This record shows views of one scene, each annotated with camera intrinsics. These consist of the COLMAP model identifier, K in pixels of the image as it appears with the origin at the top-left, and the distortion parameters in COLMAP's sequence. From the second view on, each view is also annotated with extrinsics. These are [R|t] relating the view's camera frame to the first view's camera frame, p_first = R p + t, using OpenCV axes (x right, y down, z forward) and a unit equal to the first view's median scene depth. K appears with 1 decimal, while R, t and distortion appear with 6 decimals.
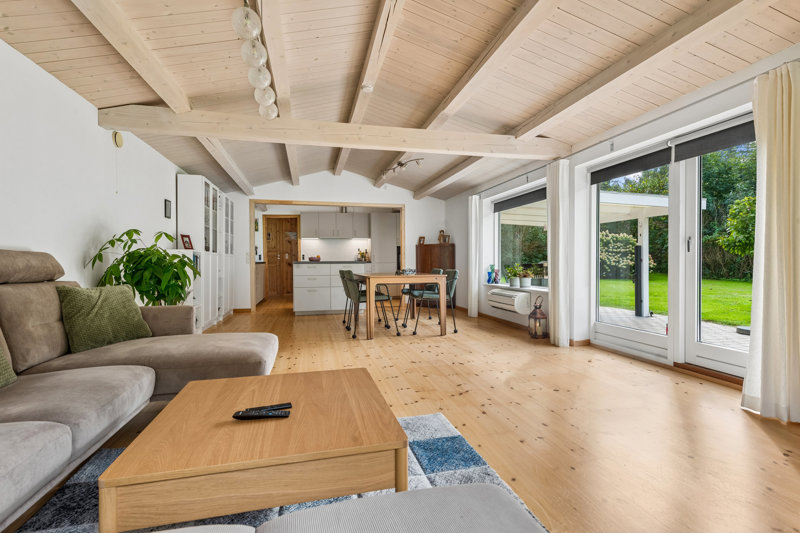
lens RADIAL K [[386.8, 0, 402.5], [0, 386.8, 267.6], [0, 0, 1]] dist [0.022160, -0.009153]
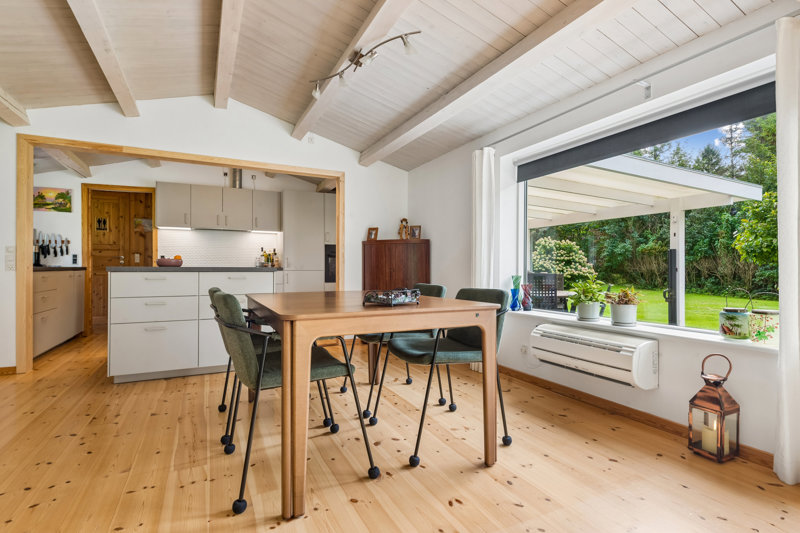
lens RADIAL K [[399.9, 0, 402.5], [0, 399.9, 266.1], [0, 0, 1]] dist [0.025161, -0.011388]
pose [[0.975369, 0.009674, 0.220365, -0.045361], [-0.004642, 0.999717, -0.023344, -0.006328], [-0.220529, 0.021746, 0.975138, 0.422434]]
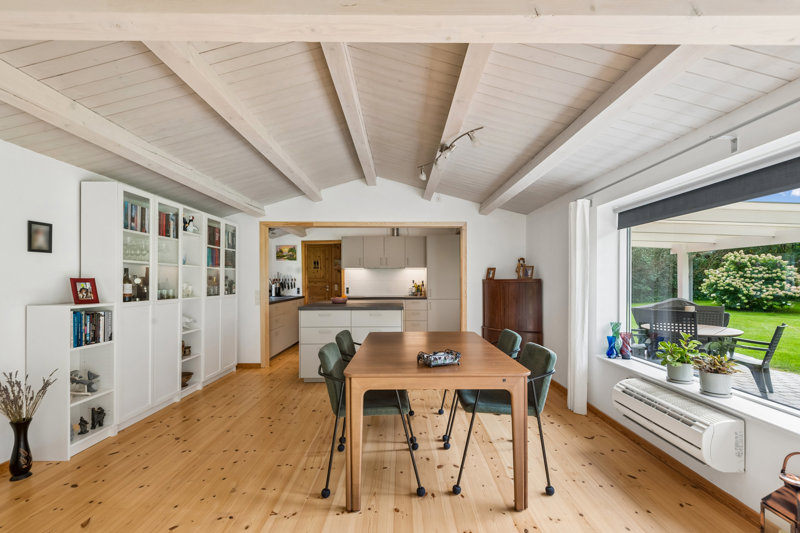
lens RADIAL K [[349.7, 0, 405.0], [0, 349.7, 281.5], [0, 0, 1]] dist [0.004419, -0.001127]
pose [[0.974475, 0.004696, -0.224447, 0.044203], [-0.007129, 0.999924, -0.010032, -0.052407], [0.224383, 0.011376, 0.974435, 0.389240]]
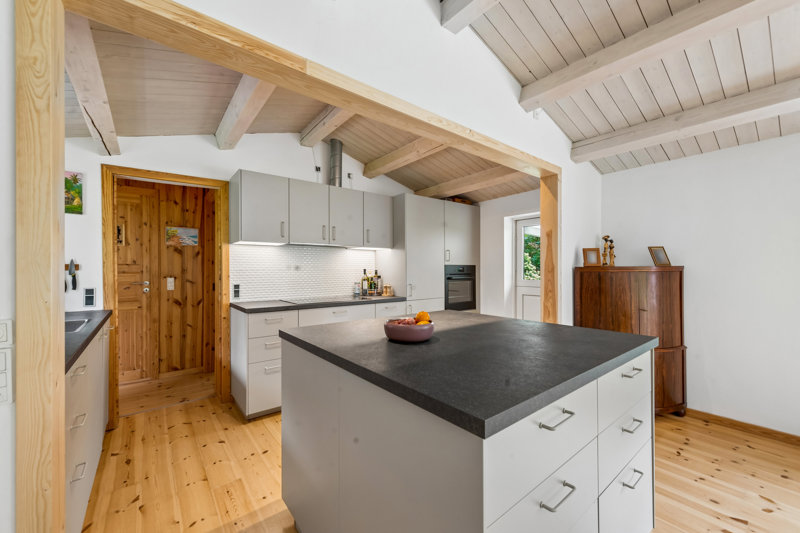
lens RADIAL K [[318.3, 0, 400.0], [0, 318.3, 266.5], [0, 0, 1]] dist [0.007869, -0.000026]
pose [[0.908153, 0.008809, 0.418546, -0.316975], [0.003737, 0.999568, -0.029146, -0.054651], [-0.418622, 0.028033, 0.907728, 0.843077]]
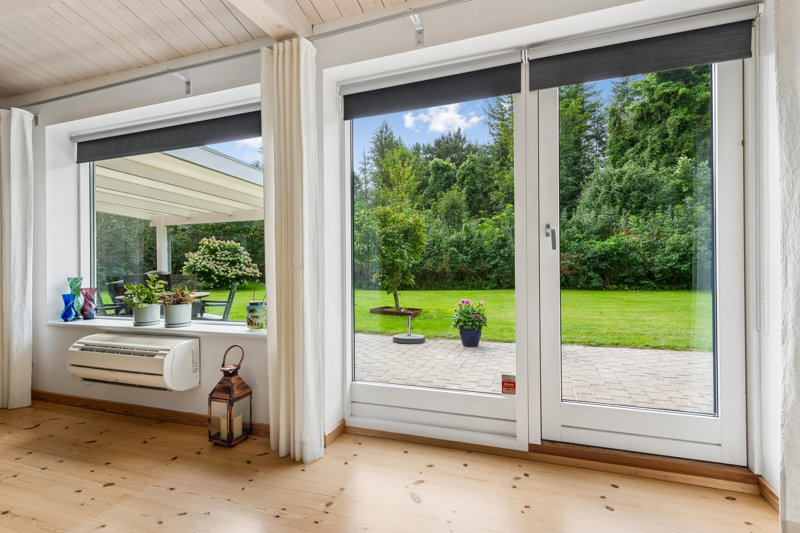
lens RADIAL K [[386.8, 0, 402.5], [0, 386.8, 267.6], [0, 0, 1]] dist [0.022160, -0.009153]
pose [[0.553459, 0.000415, 0.832876, 0.057418], [0.021186, 0.999669, -0.014577, -0.004032], [-0.832607, 0.025713, 0.553267, 0.382705]]
